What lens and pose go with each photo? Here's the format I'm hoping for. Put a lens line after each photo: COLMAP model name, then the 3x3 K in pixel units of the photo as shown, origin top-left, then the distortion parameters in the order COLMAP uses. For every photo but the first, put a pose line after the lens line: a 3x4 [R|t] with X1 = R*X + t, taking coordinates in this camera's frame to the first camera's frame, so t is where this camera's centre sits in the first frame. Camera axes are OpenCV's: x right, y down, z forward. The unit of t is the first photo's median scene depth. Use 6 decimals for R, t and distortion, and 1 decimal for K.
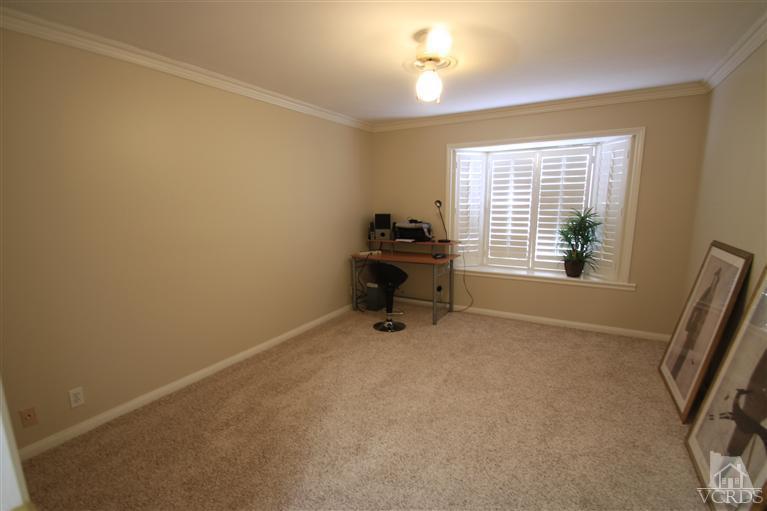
lens RADIAL K [[355.6, 0, 390.7], [0, 355.6, 269.2], [0, 0, 1]] dist [-0.000474, -0.005487]
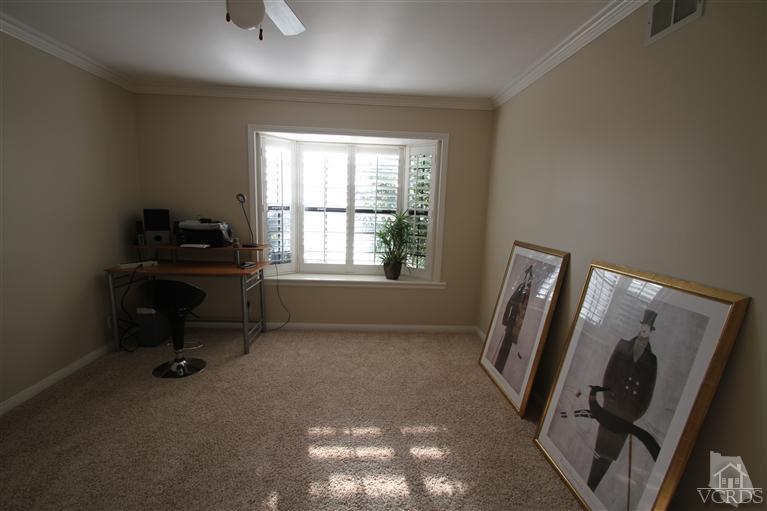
lens RADIAL K [[355.6, 0, 384.1], [0, 355.6, 270.1], [0, 0, 1]] dist [-0.000474, -0.005487]
pose [[0.847876, -0.057481, 0.527070, -0.021996], [0.059107, 0.998157, 0.013774, -0.019720], [-0.526890, 0.019475, 0.849710, 0.185979]]
